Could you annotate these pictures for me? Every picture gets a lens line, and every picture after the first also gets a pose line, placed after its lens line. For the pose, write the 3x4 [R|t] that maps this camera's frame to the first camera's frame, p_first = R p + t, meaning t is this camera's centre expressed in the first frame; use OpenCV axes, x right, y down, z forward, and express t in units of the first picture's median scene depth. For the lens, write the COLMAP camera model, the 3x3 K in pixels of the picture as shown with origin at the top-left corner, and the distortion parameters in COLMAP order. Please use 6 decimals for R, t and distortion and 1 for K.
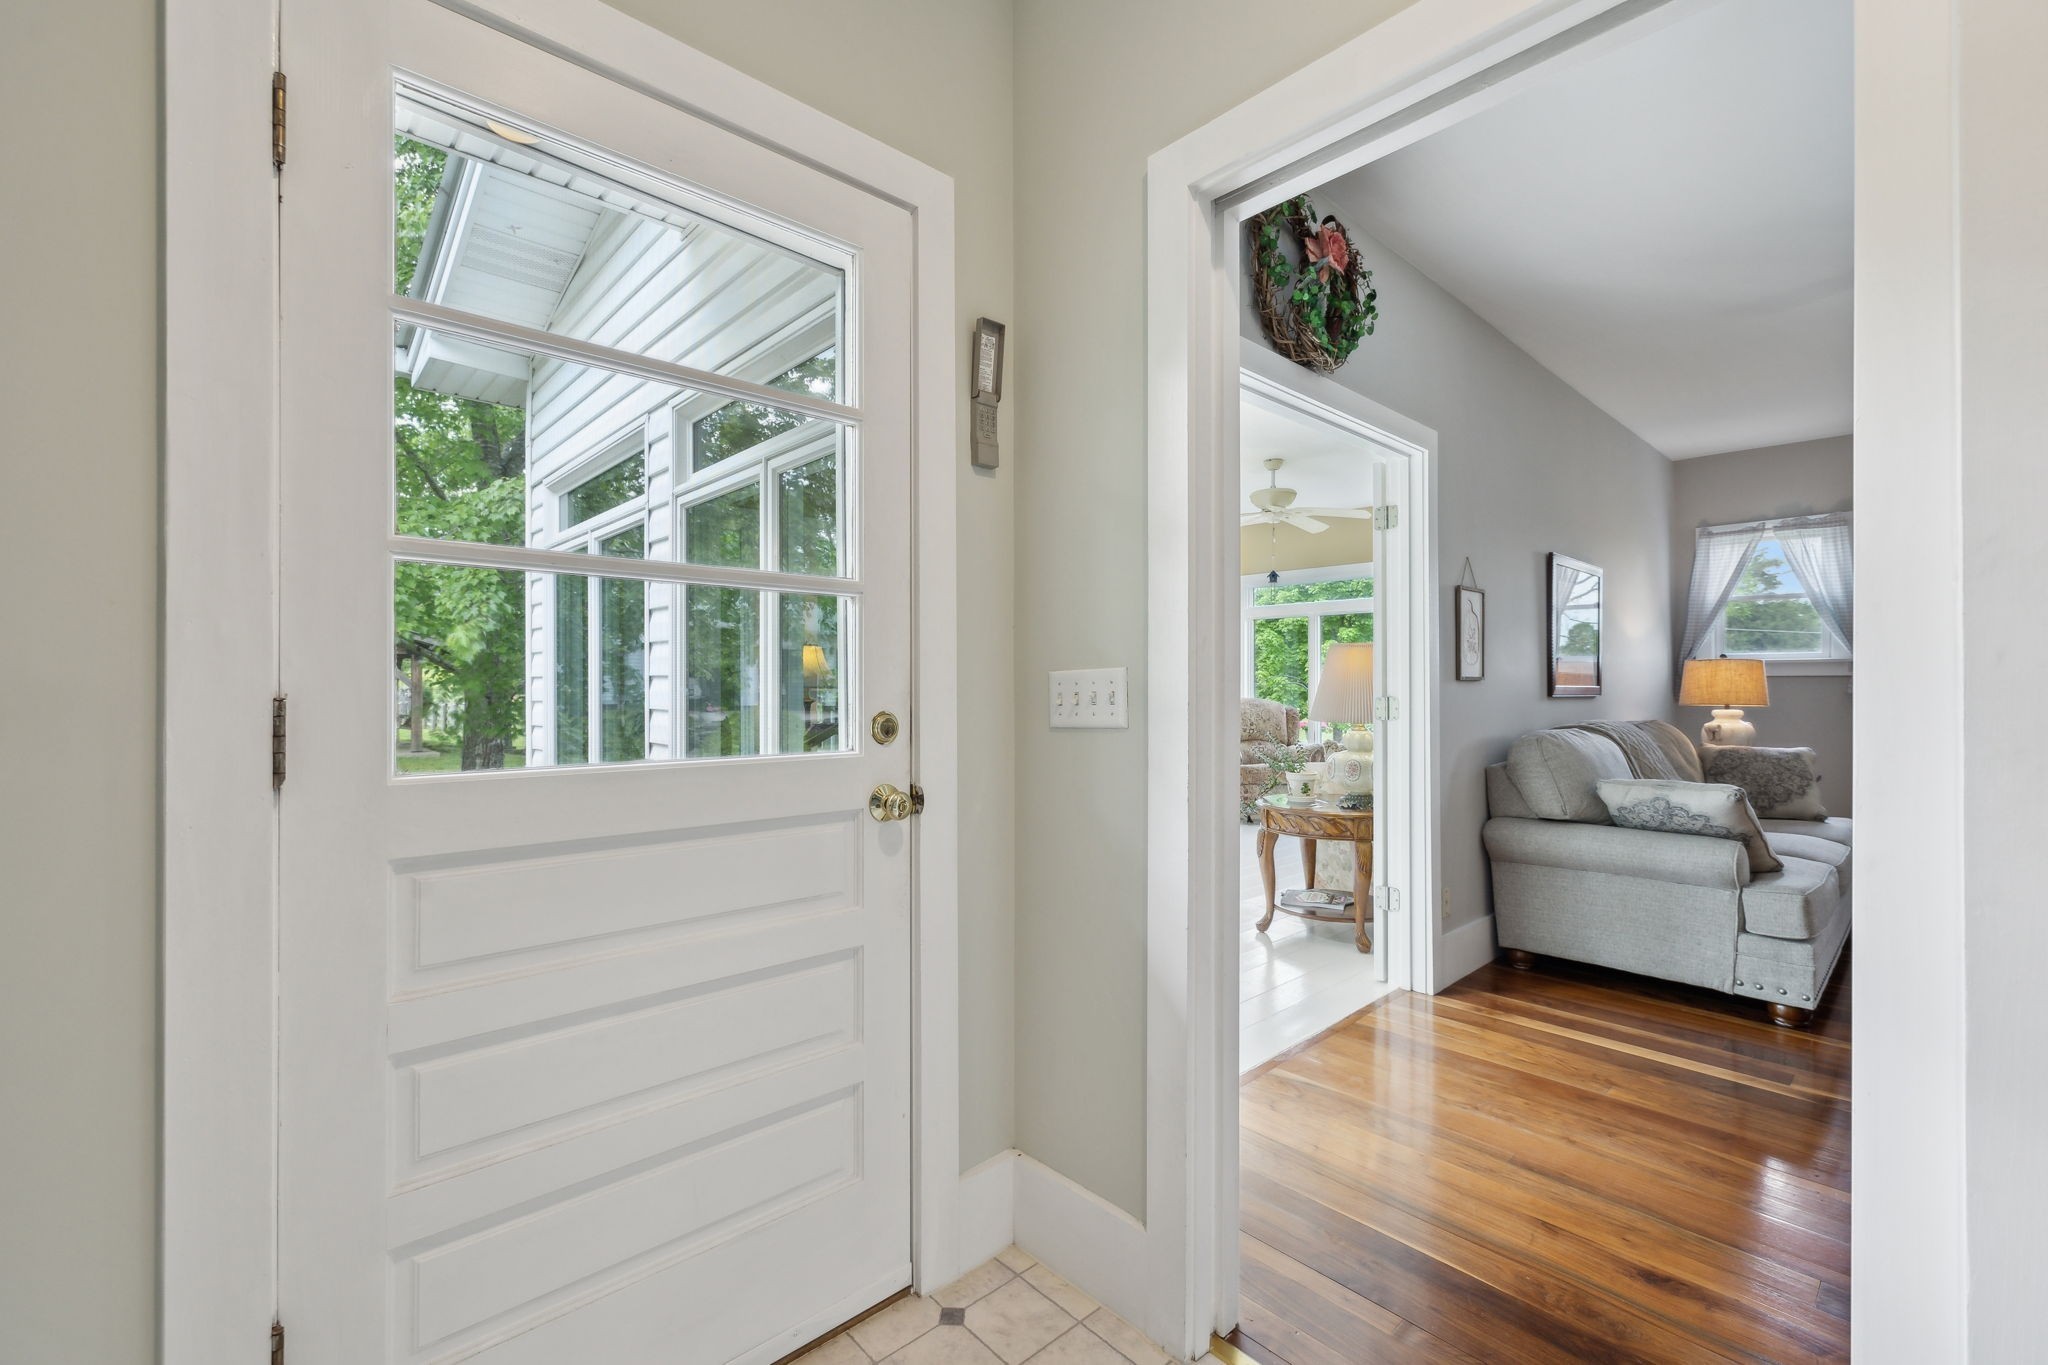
lens RADIAL K [[863.6, 0, 1027.8], [0, 863.6, 678.0], [0, 0, 1]] dist [0.002019, -0.000576]
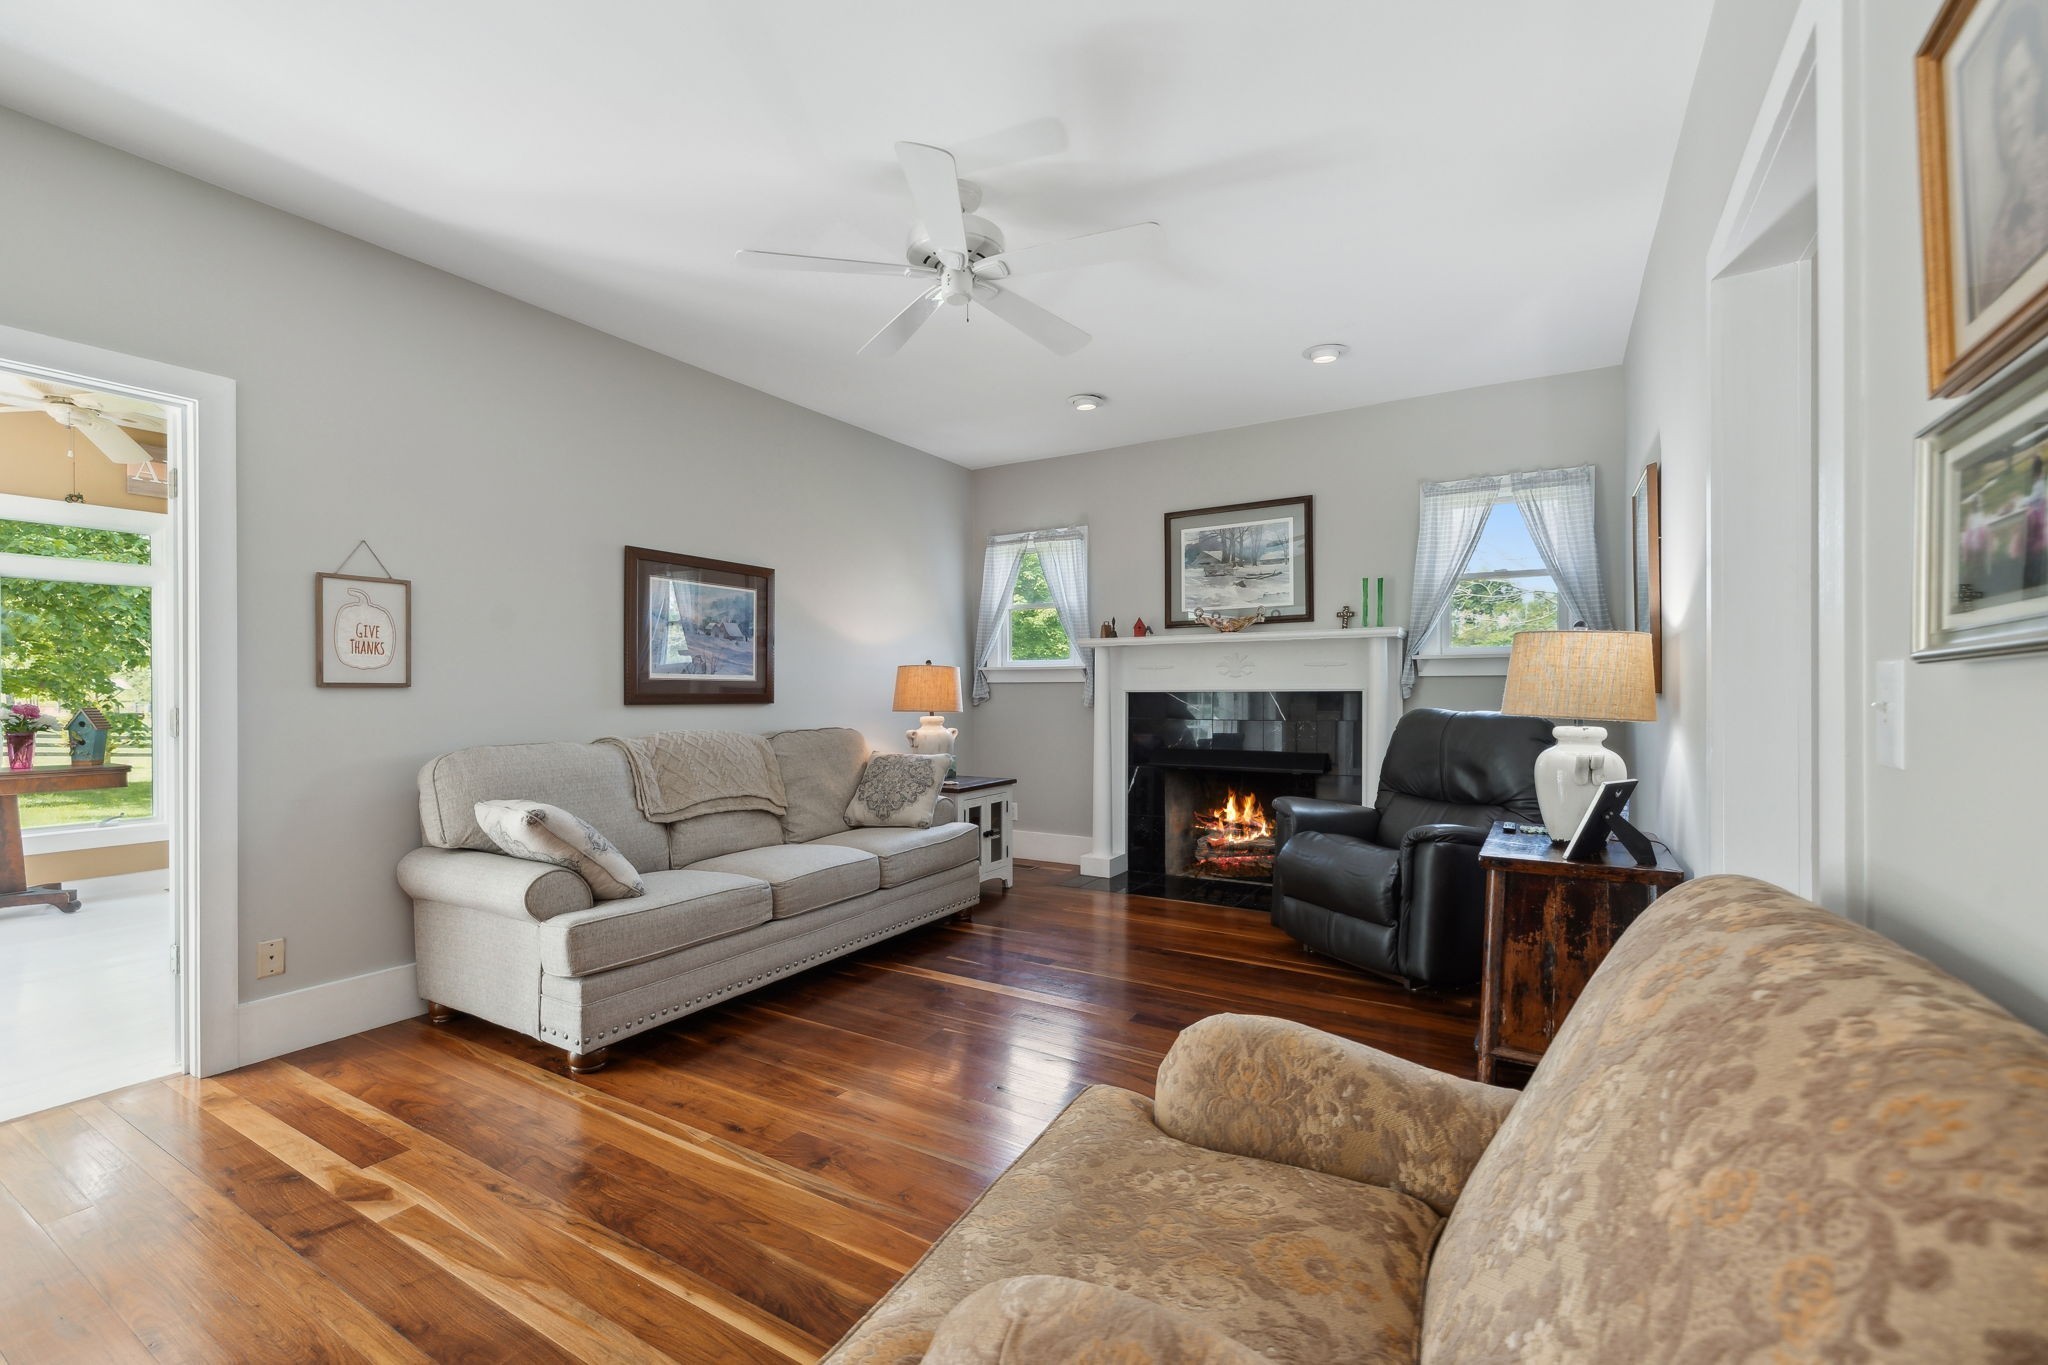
lens RADIAL K [[863.6, 0, 1021.7], [0, 863.6, 686.8], [0, 0, 1]] dist [0.002019, -0.000576]
pose [[0.962795, -0.000725, 0.270233, 0.689212], [-0.000110, 0.999995, 0.003075, -0.000169], [-0.270234, -0.002991, 0.962790, 0.010768]]
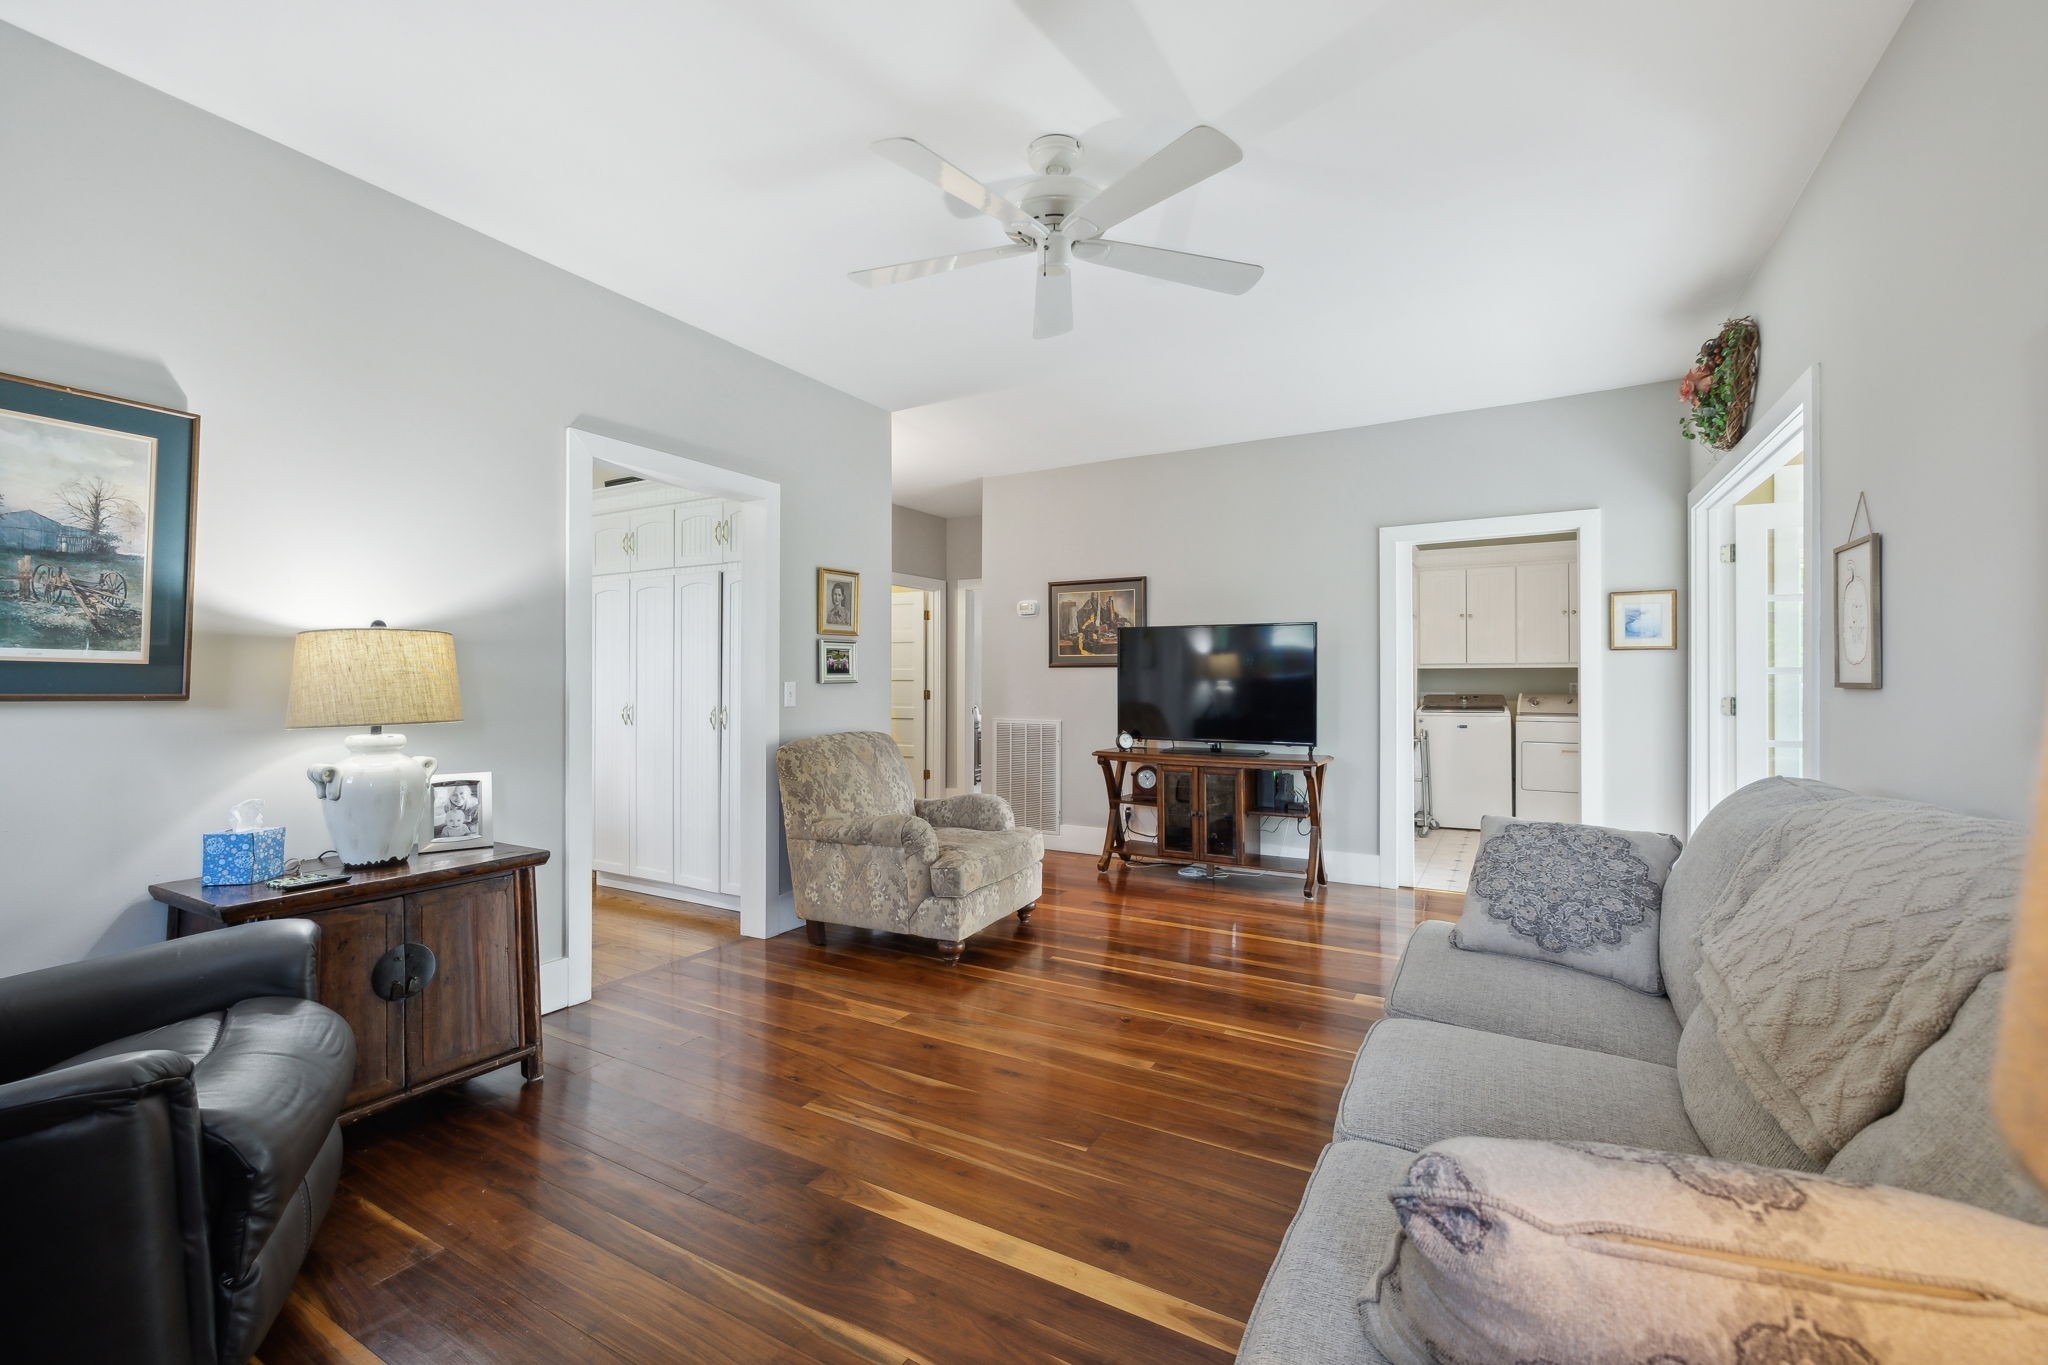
lens RADIAL K [[863.6, 0, 1024.9], [0, 863.6, 679.6], [0, 0, 1]] dist [0.002019, -0.000576]
pose [[-0.955873, -0.001817, -0.293774, 0.977819], [0.000885, 0.999959, -0.009064, 0.000134], [0.293779, -0.008924, -0.955832, 1.084631]]
